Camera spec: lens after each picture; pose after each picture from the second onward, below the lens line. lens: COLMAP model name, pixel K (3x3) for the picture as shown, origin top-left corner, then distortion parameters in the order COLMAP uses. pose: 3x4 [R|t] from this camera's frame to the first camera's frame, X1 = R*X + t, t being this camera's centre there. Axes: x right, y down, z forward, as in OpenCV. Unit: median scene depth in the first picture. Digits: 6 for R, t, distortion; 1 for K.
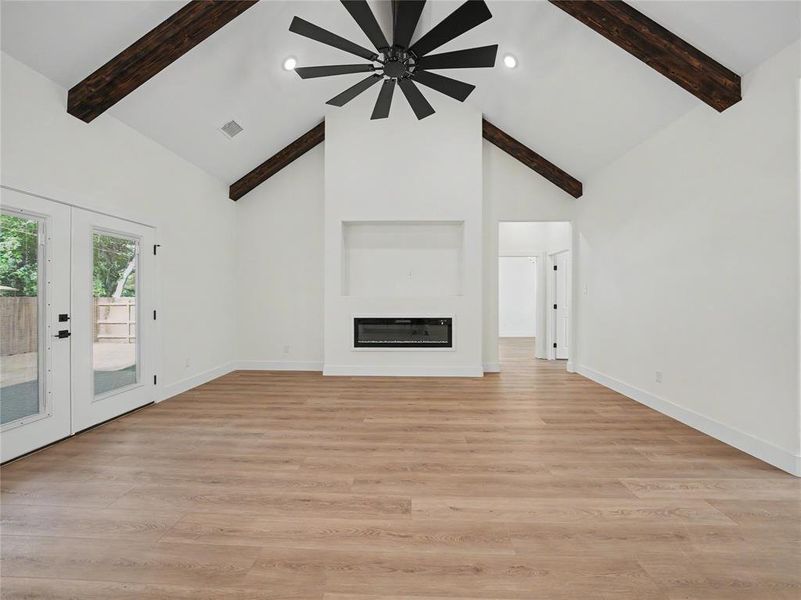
lens RADIAL K [[324.5, 0, 398.3], [0, 324.5, 300.1], [0, 0, 1]] dist [-0.006301, -0.000216]
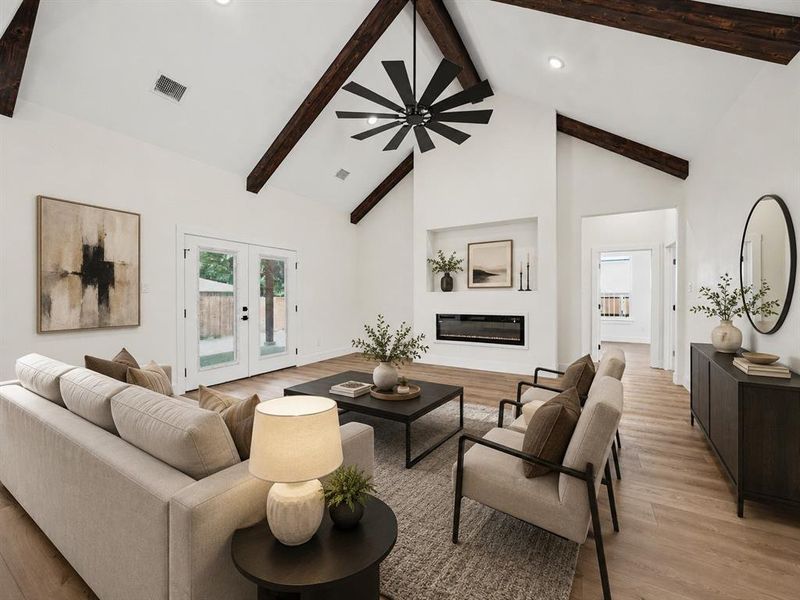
lens RADIAL K [[319.7, 0, 397.2], [0, 319.7, 298.8], [0, 0, 1]] dist [-0.019235, 0.005264]
pose [[0.886361, 0.001741, -0.462991, 0.276166], [-0.002296, 0.999997, -0.000634, 0.000290], [0.462989, 0.001625, 0.886363, -0.082583]]
